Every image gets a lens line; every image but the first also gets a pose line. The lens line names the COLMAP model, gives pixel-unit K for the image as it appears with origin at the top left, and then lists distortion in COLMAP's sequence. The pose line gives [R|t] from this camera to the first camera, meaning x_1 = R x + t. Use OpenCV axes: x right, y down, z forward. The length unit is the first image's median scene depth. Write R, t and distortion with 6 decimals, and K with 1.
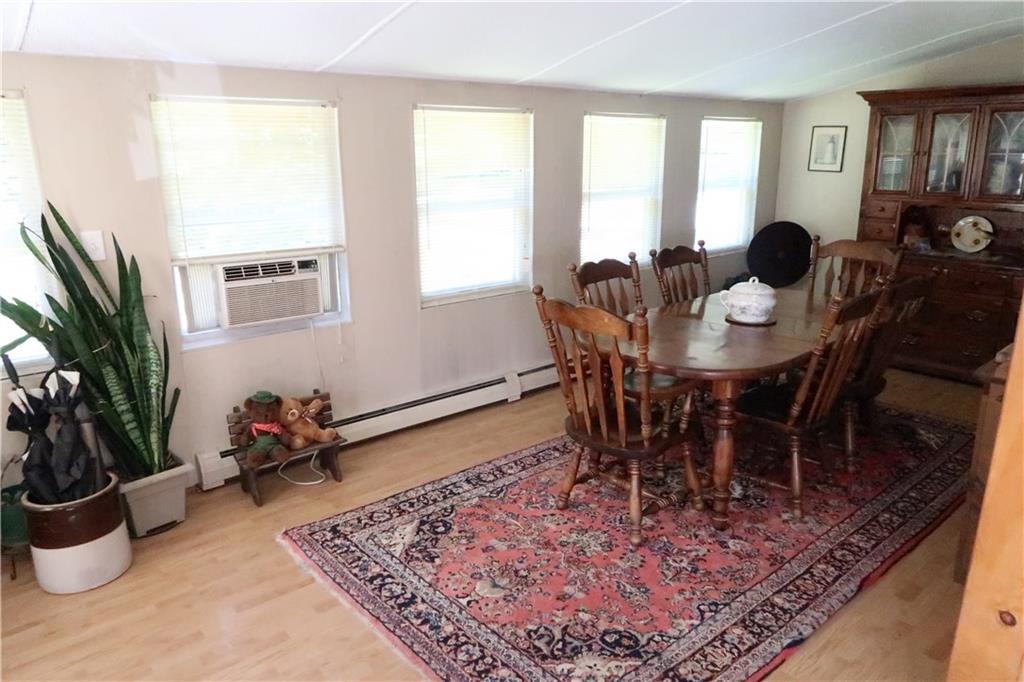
lens RADIAL K [[714.4, 0, 514.1], [0, 714.4, 341.6], [0, 0, 1]] dist [-0.008716, -0.007448]
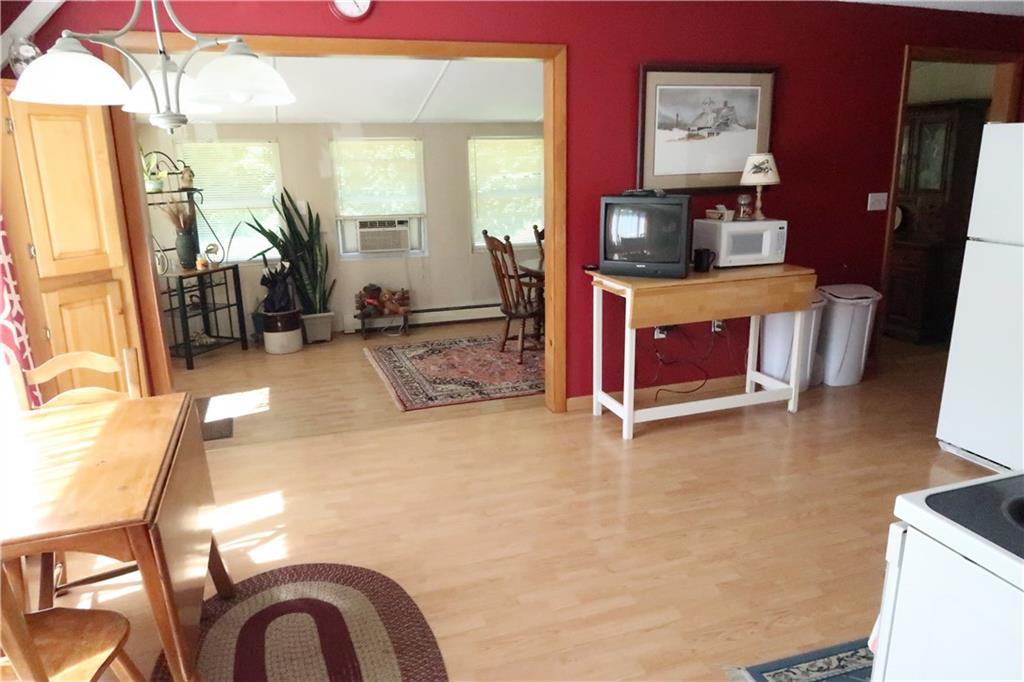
lens RADIAL K [[714.4, 0, 504.1], [0, 714.4, 341.4], [0, 0, 1]] dist [-0.008716, -0.007448]
pose [[0.928212, 0.078635, -0.363648, 0.809360], [-0.083142, 0.996532, 0.003269, 0.213682], [0.362644, 0.027200, 0.931531, -0.802245]]
